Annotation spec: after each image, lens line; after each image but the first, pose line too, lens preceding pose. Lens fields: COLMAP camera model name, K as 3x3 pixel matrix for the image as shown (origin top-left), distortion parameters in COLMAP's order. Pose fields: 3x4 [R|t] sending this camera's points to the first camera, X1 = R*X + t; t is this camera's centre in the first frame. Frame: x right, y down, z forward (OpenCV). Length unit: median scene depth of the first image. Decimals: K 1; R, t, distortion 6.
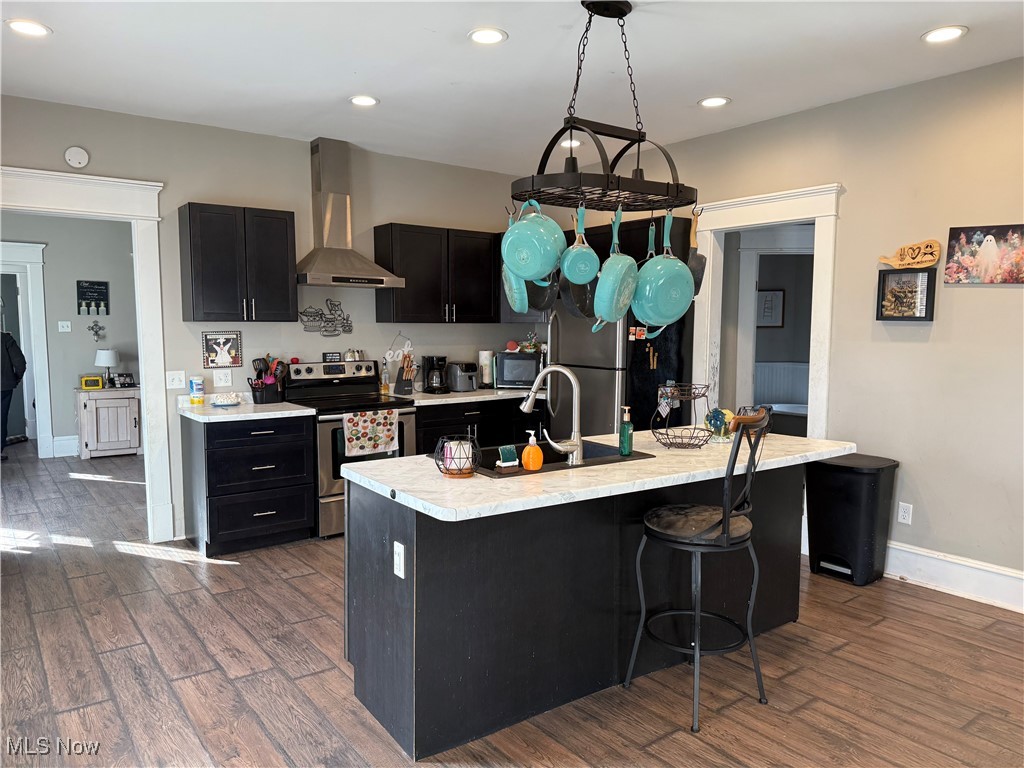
lens RADIAL K [[707.4, 0, 512.0], [0, 707.4, 384.0], [0, 0, 1]] dist [0.103758, -0.003158]
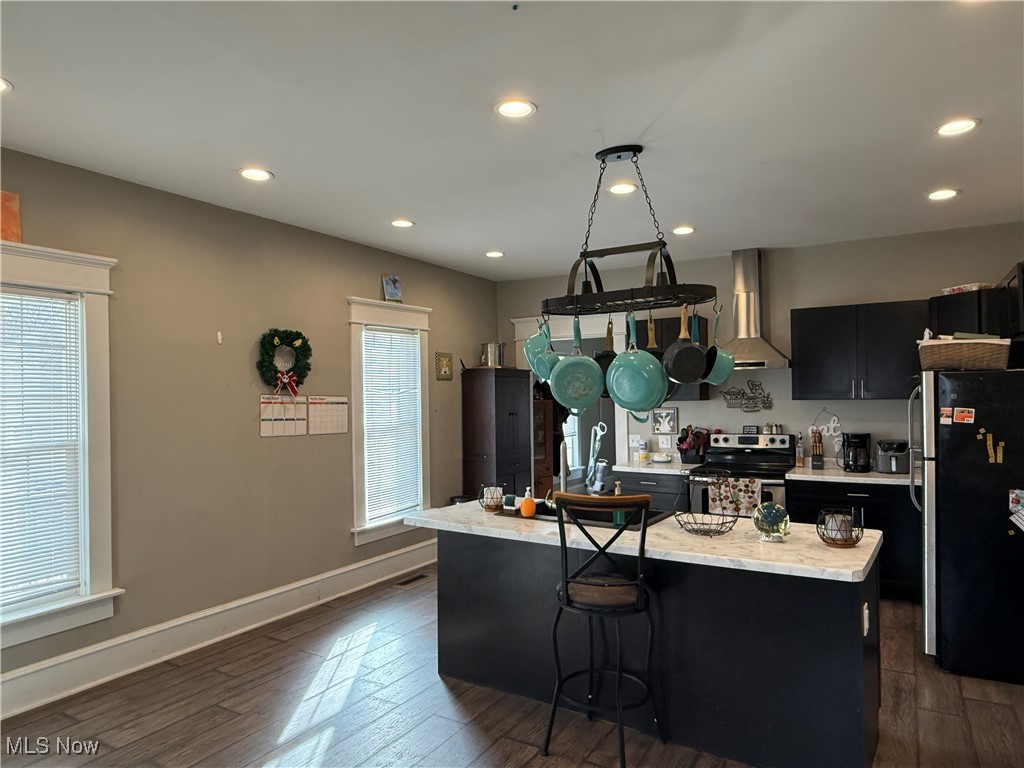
lens RADIAL K [[649.5, 0, 512.0], [0, 649.5, 384.0], [0, 0, 1]] dist [0.029523, 0.000112]
pose [[0.390363, -0.023627, -0.920358, 0.628626], [-0.063002, 0.996642, -0.052307, -0.035046], [0.918503, 0.078403, 0.387563, 0.246523]]
